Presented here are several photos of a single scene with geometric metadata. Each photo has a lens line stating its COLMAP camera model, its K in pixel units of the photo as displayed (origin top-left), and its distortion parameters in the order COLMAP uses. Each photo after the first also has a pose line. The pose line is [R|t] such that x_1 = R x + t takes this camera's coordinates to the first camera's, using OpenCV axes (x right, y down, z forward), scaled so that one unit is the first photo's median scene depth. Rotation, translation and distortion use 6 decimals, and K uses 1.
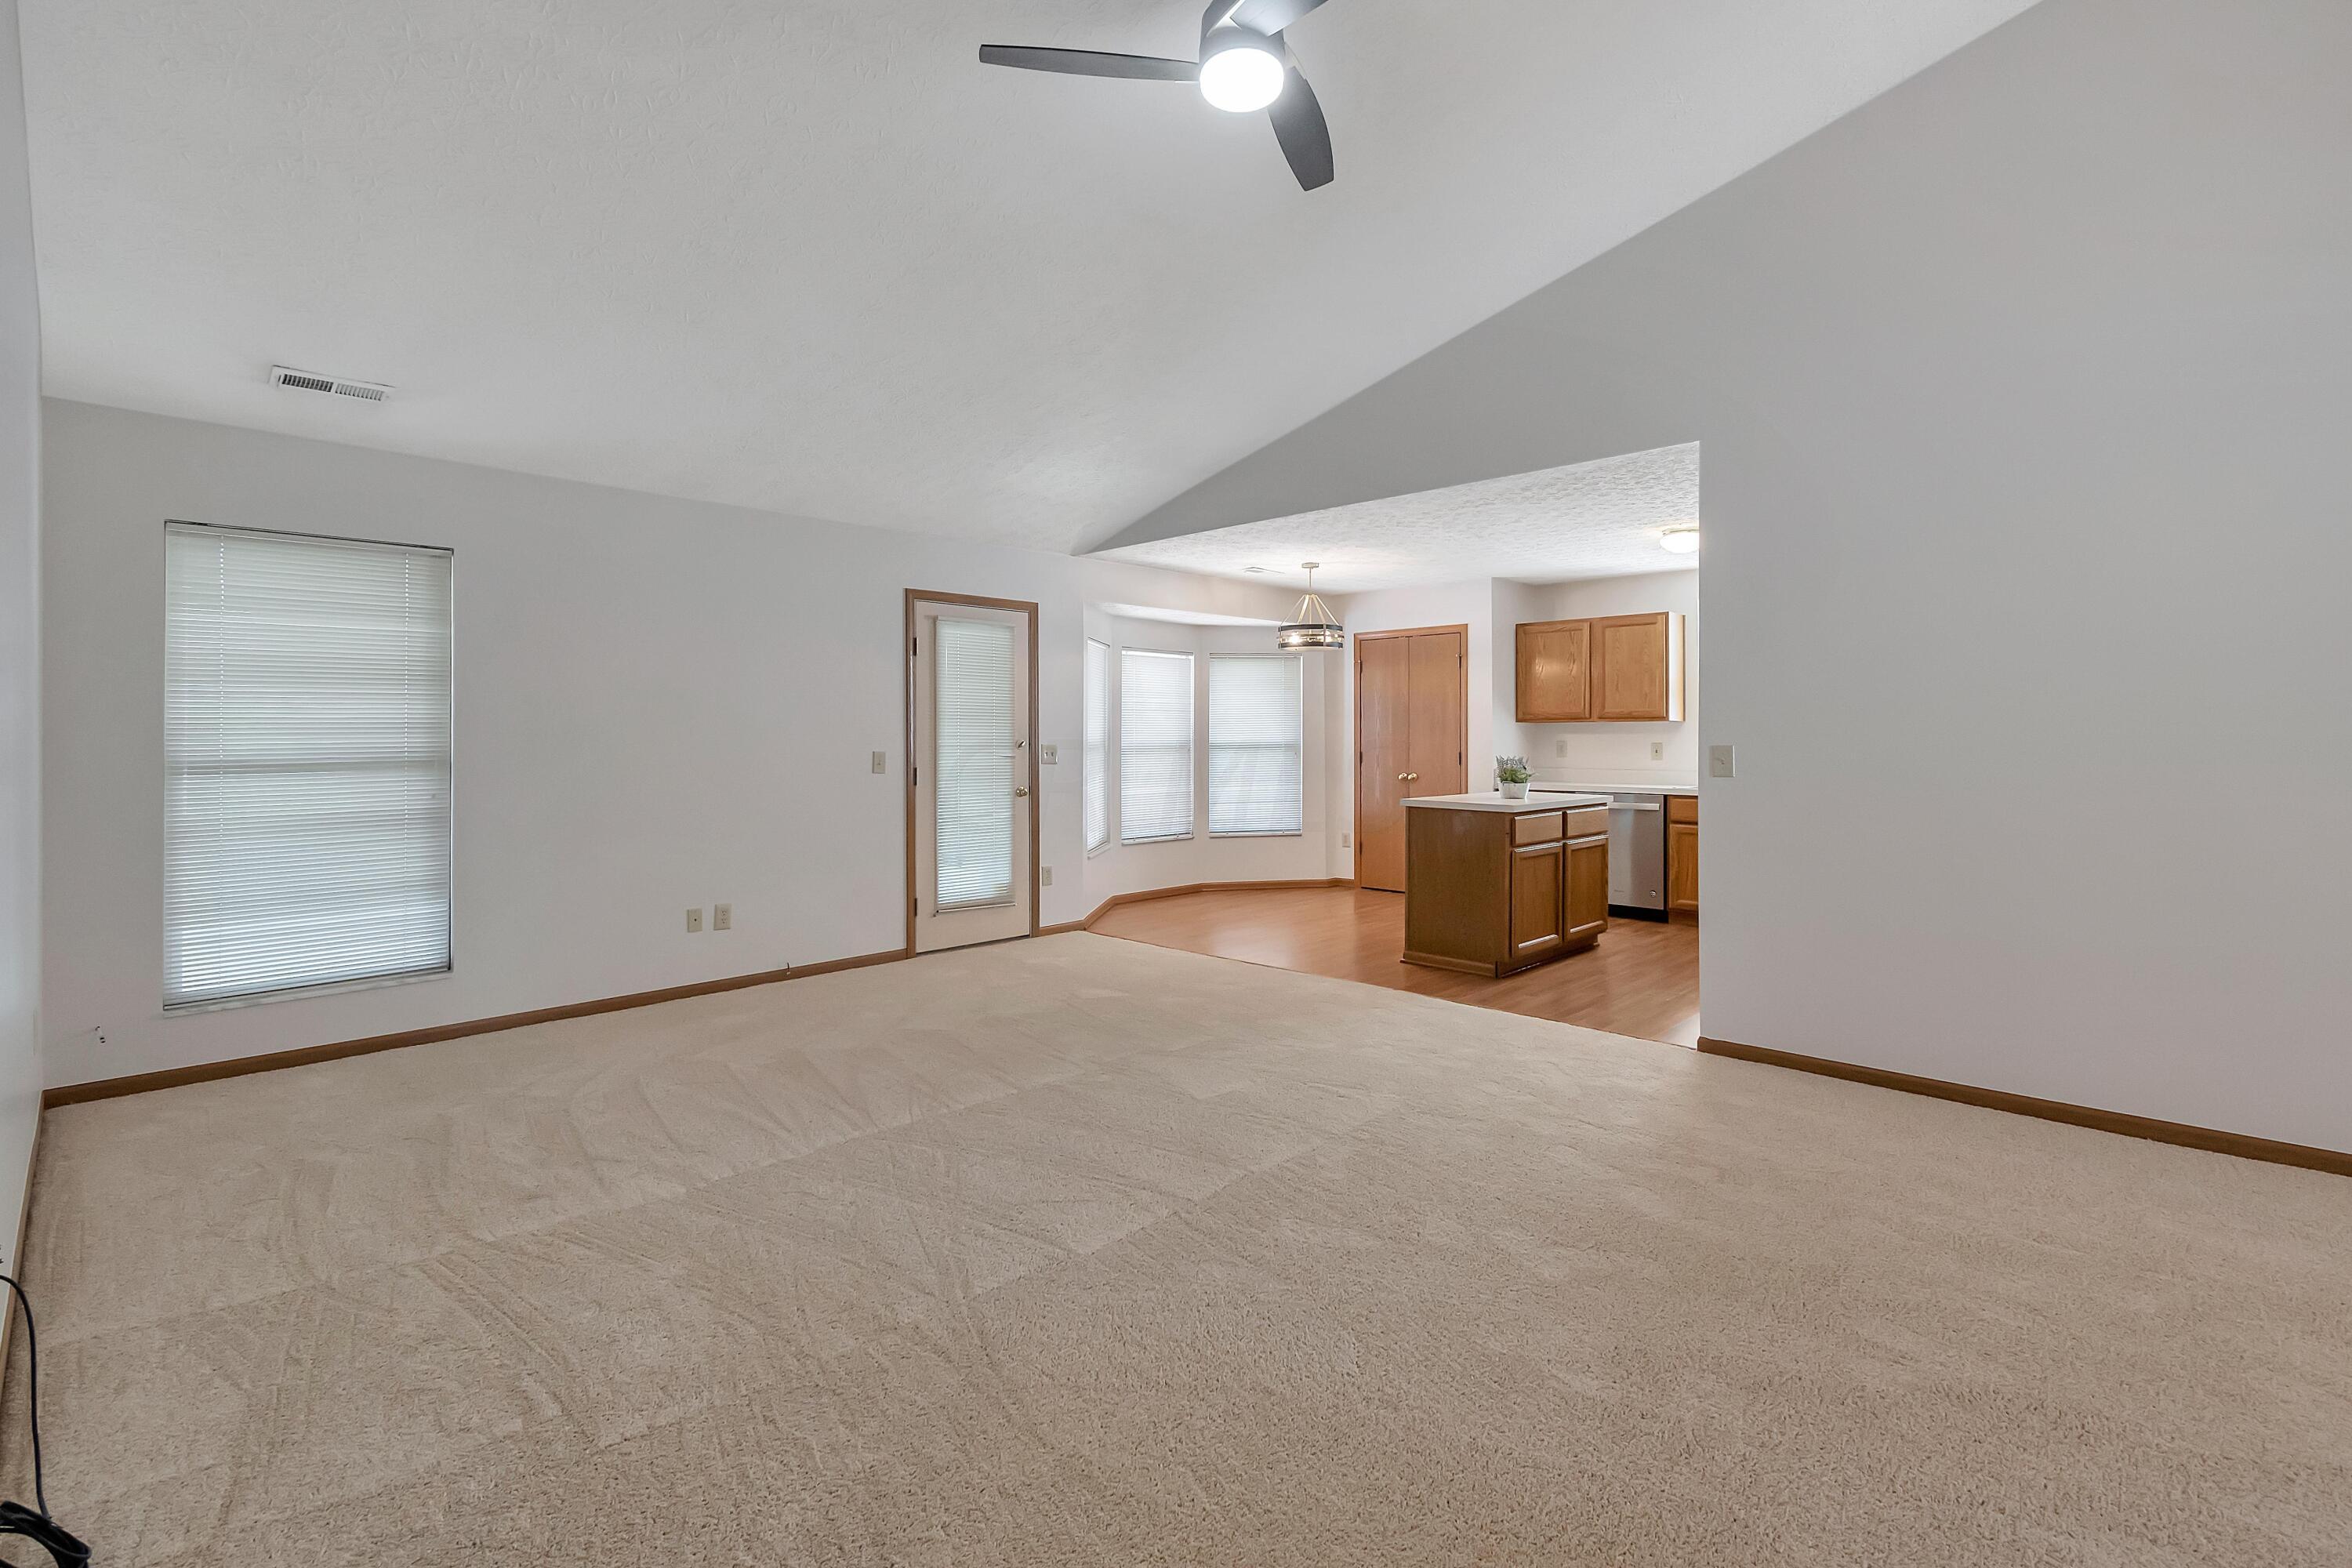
lens RADIAL K [[1055.2, 0, 1177.0], [0, 1055.2, 747.5], [0, 0, 1]] dist [-0.001573, -0.000648]
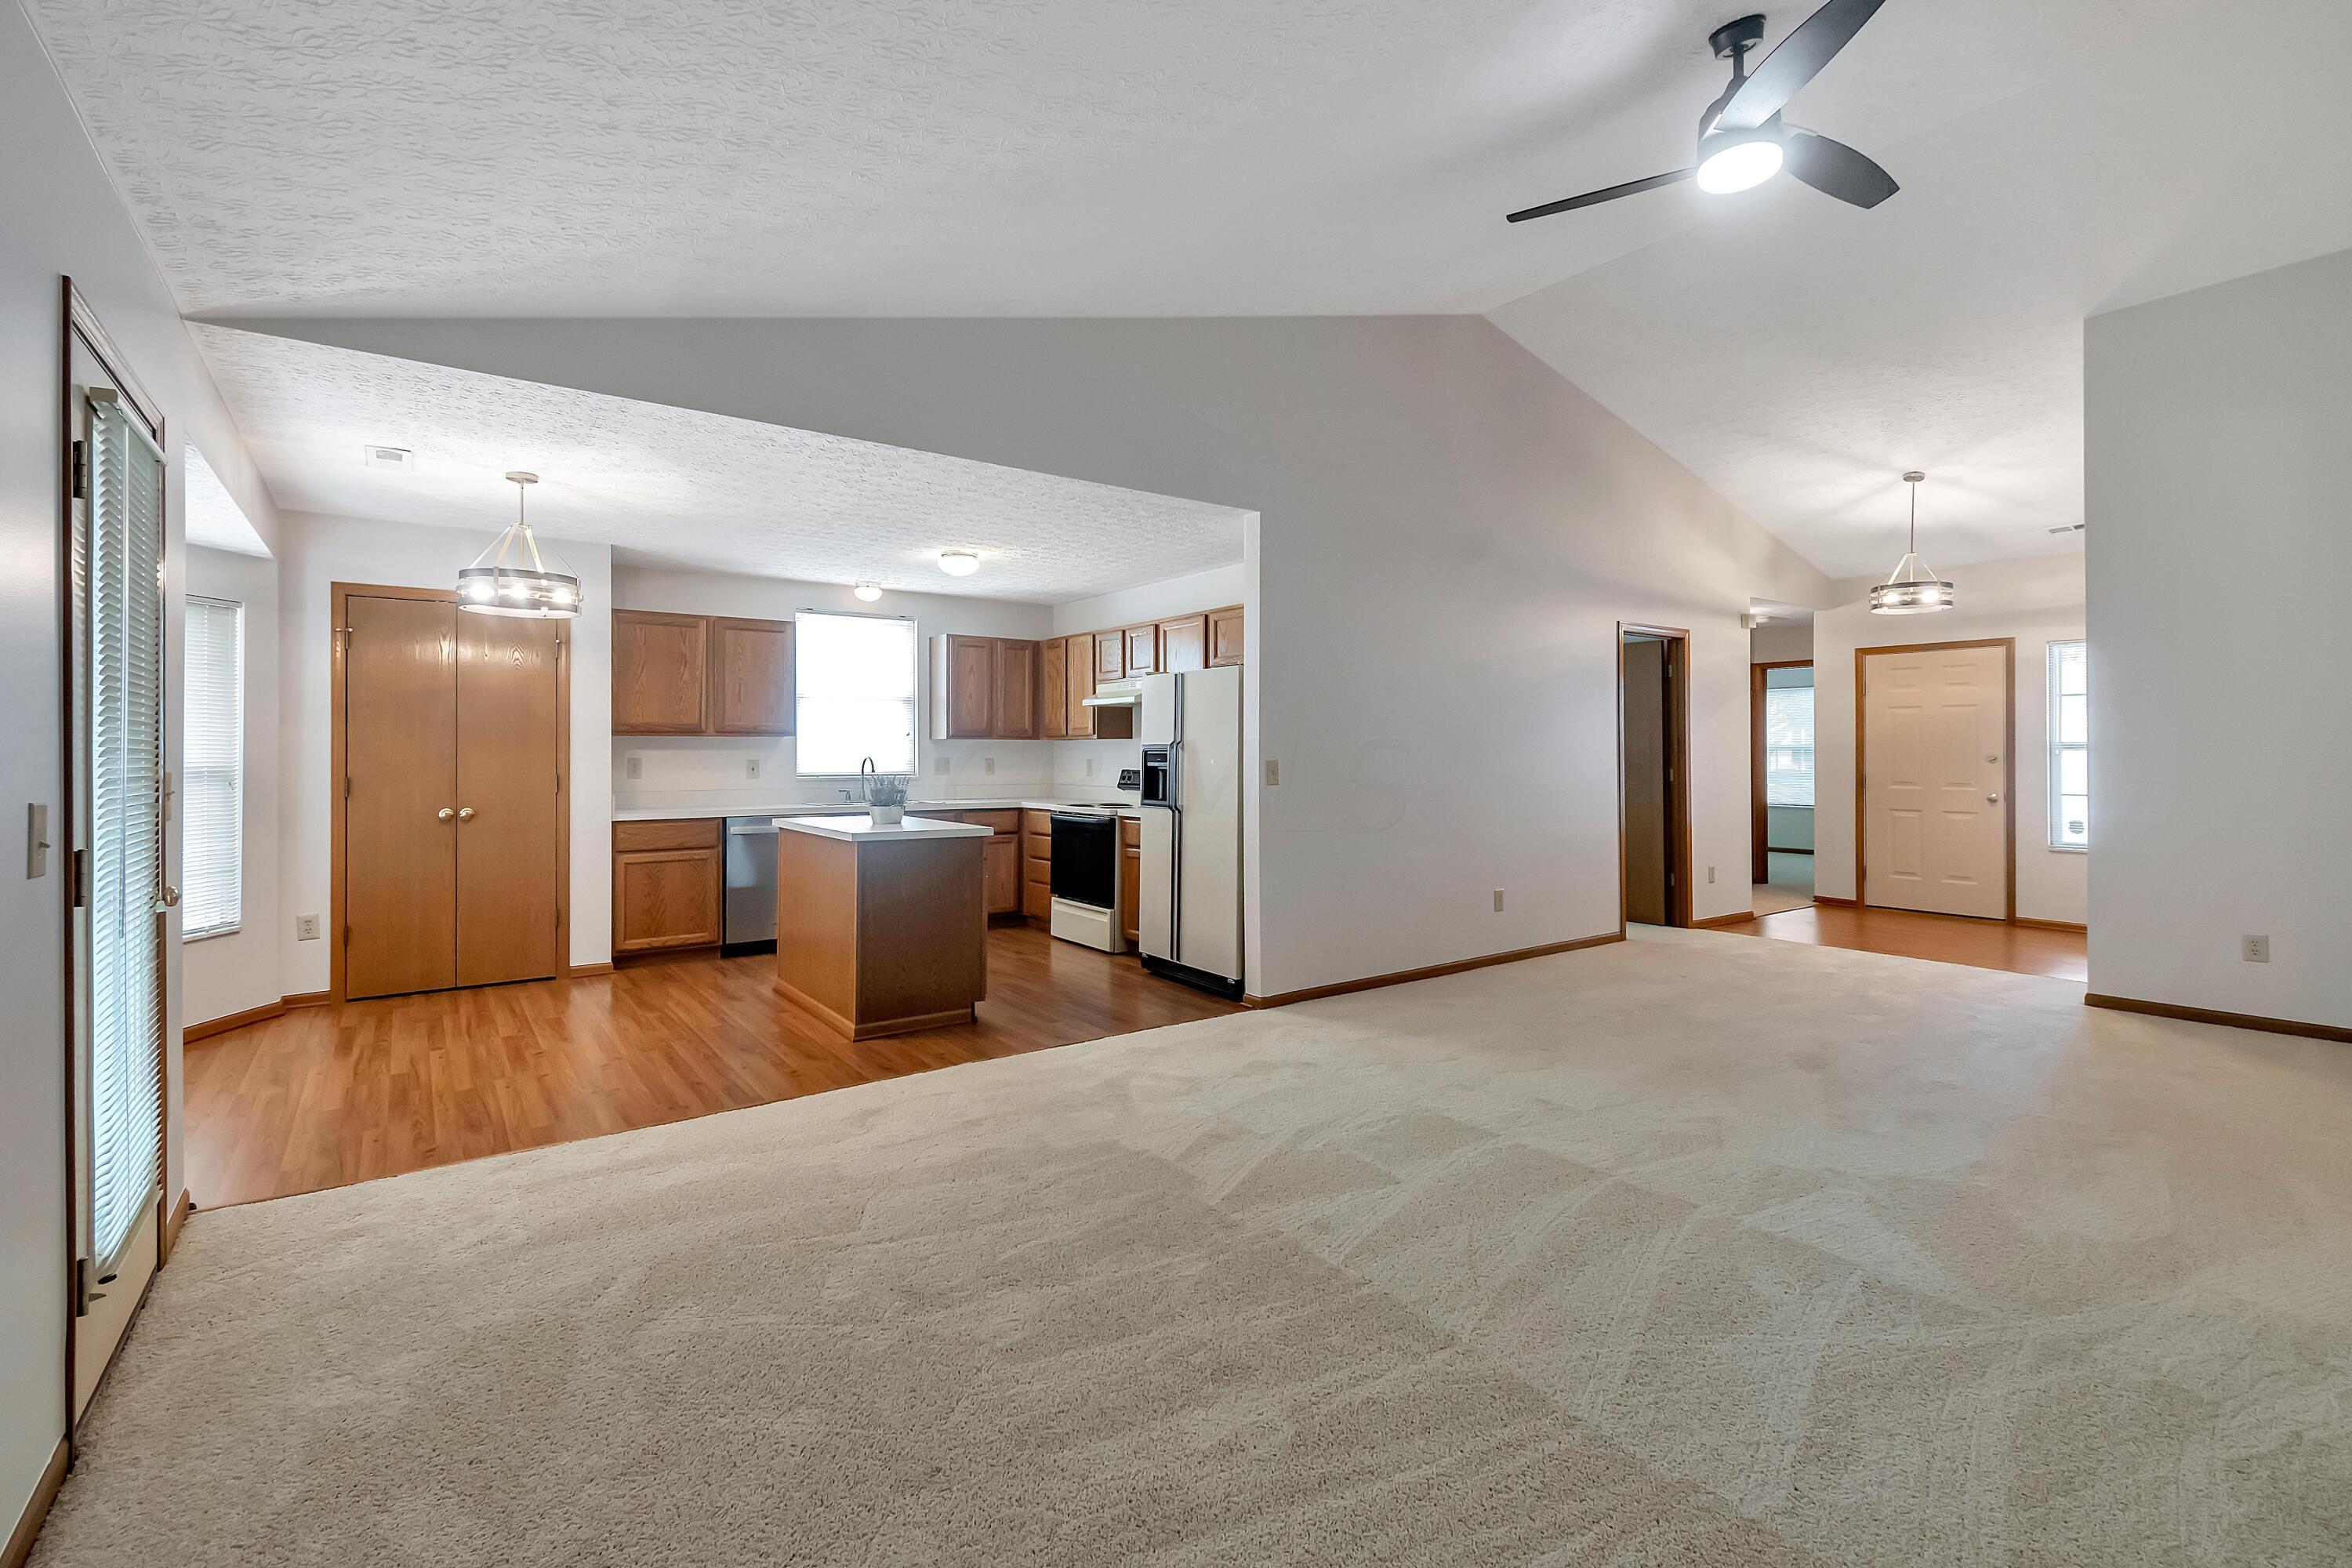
lens RADIAL K [[1055.2, 0, 1177.0], [0, 1055.2, 747.5], [0, 0, 1]] dist [-0.001573, -0.000648]
pose [[0.156369, 0.006180, 0.987679, -0.392403], [0.009666, 0.999923, -0.007787, -0.004402], [-0.987651, 0.010765, 0.156297, 0.486033]]
